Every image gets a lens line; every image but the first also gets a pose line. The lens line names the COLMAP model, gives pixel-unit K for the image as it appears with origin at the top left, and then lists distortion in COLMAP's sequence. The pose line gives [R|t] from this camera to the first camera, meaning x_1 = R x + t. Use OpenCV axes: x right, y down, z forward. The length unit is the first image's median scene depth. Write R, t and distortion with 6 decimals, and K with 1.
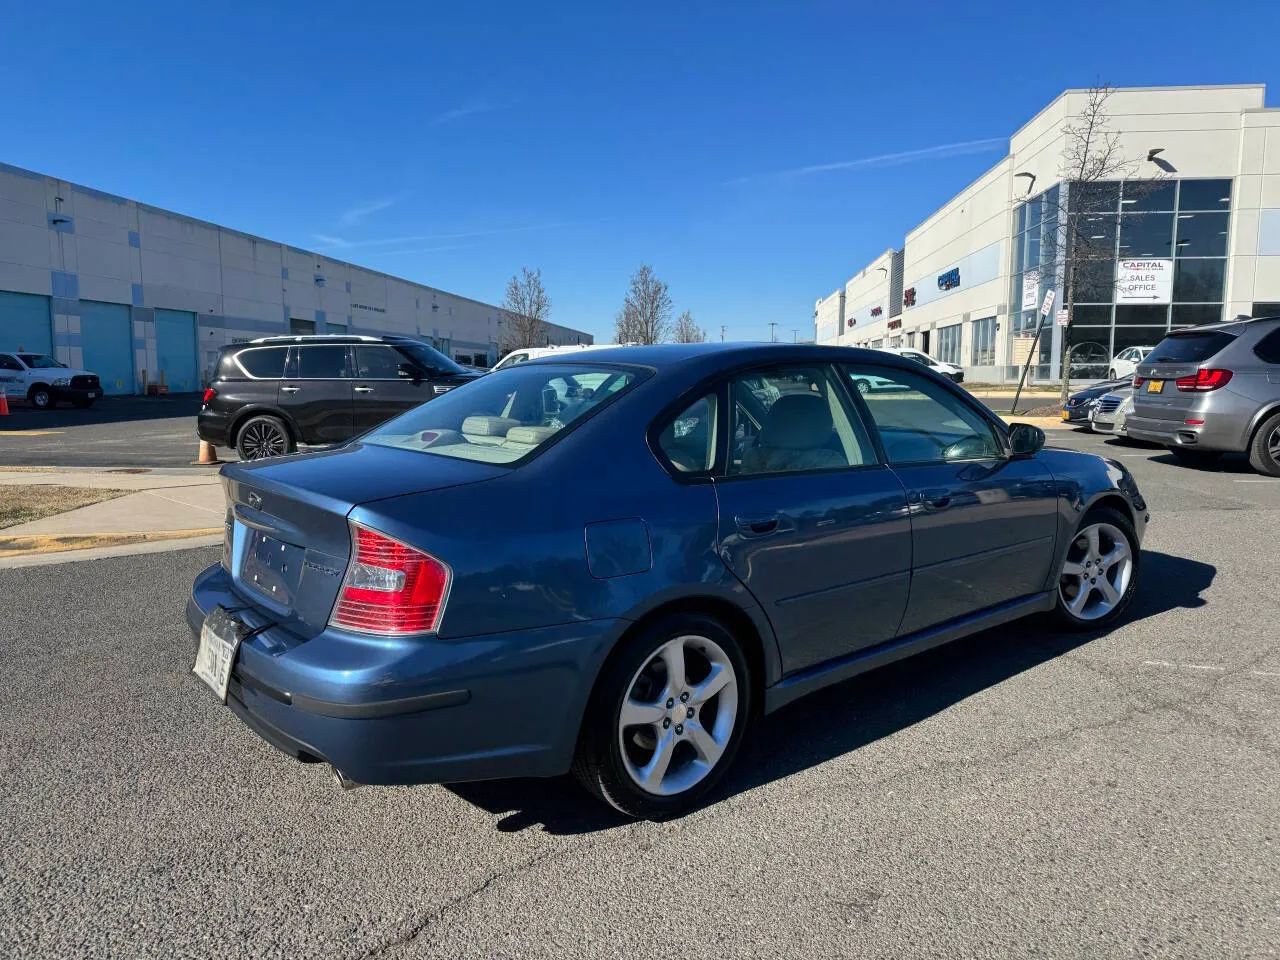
lens RADIAL K [[906.1, 0, 627.9], [0, 906.1, 473.7], [0, 0, 1]] dist [0.025613, -0.037063]
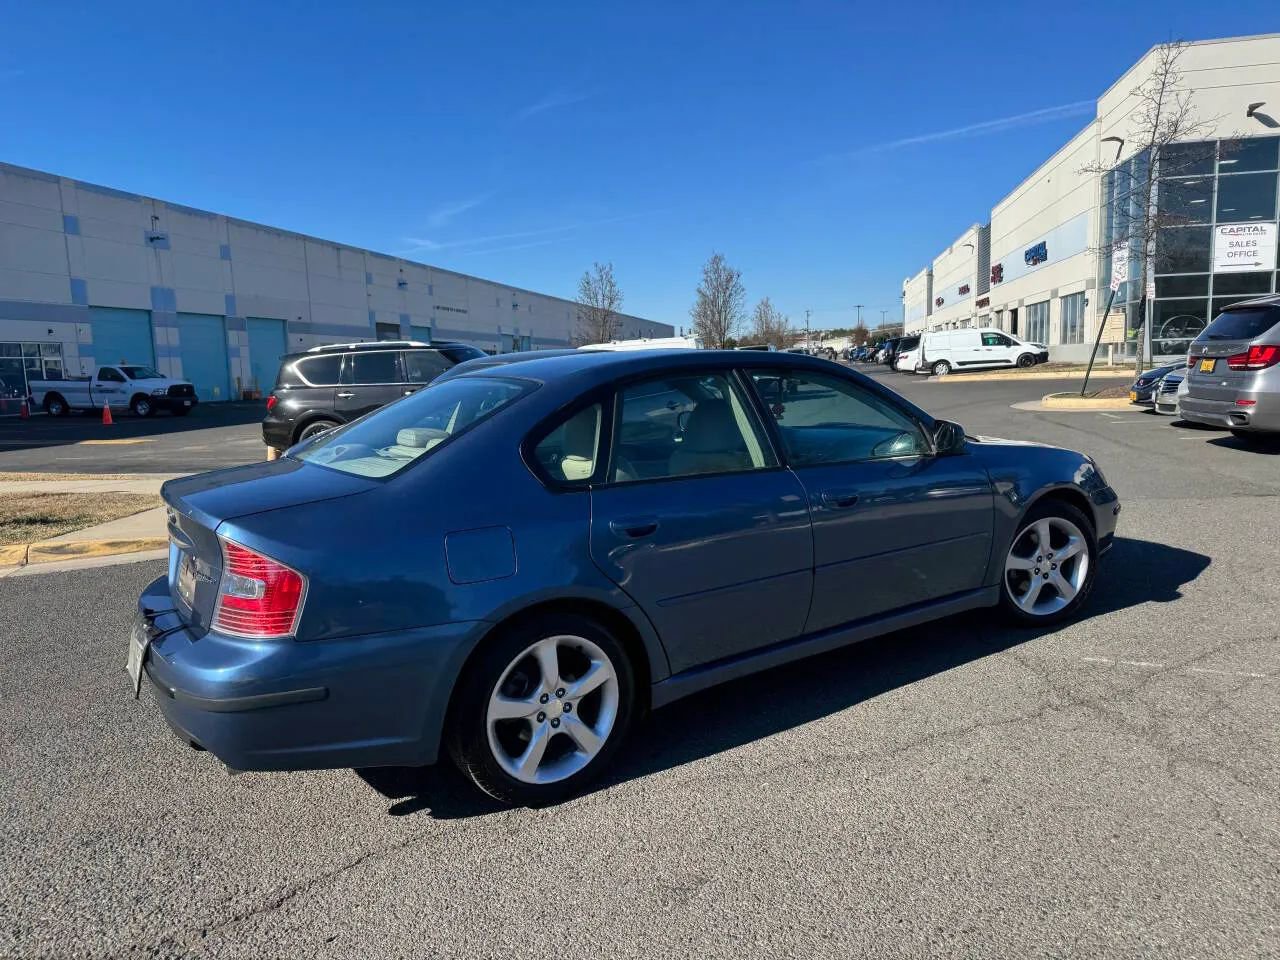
lens RADIAL K [[905.3, 0, 615.4], [0, 905.3, 494.0], [0, 0, 1]] dist [0.023386, -0.028812]
pose [[0.993996, -0.019352, -0.107695, 0.146853], [0.022748, 0.999279, 0.030393, -0.010814], [0.107029, -0.032660, 0.993719, -0.024910]]
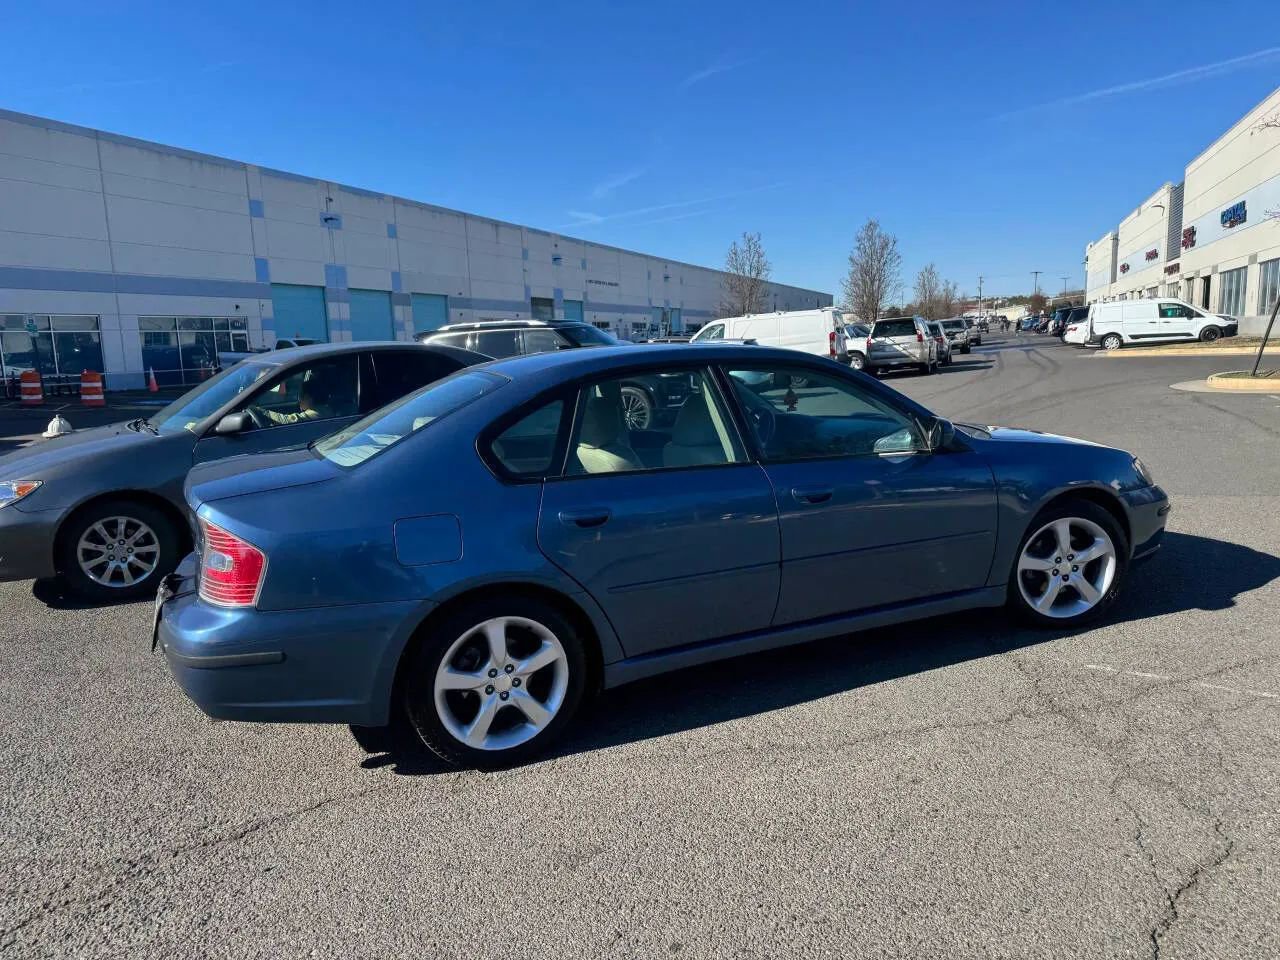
lens RADIAL K [[893.7, 0, 613.0], [0, 893.7, 502.3], [0, 0, 1]] dist [0.055970, -0.081977]
pose [[0.961429, 0.015681, -0.274606, 0.297079], [0.003505, 0.997594, 0.069235, -0.026063], [0.275031, -0.067527, 0.959061, -0.025990]]
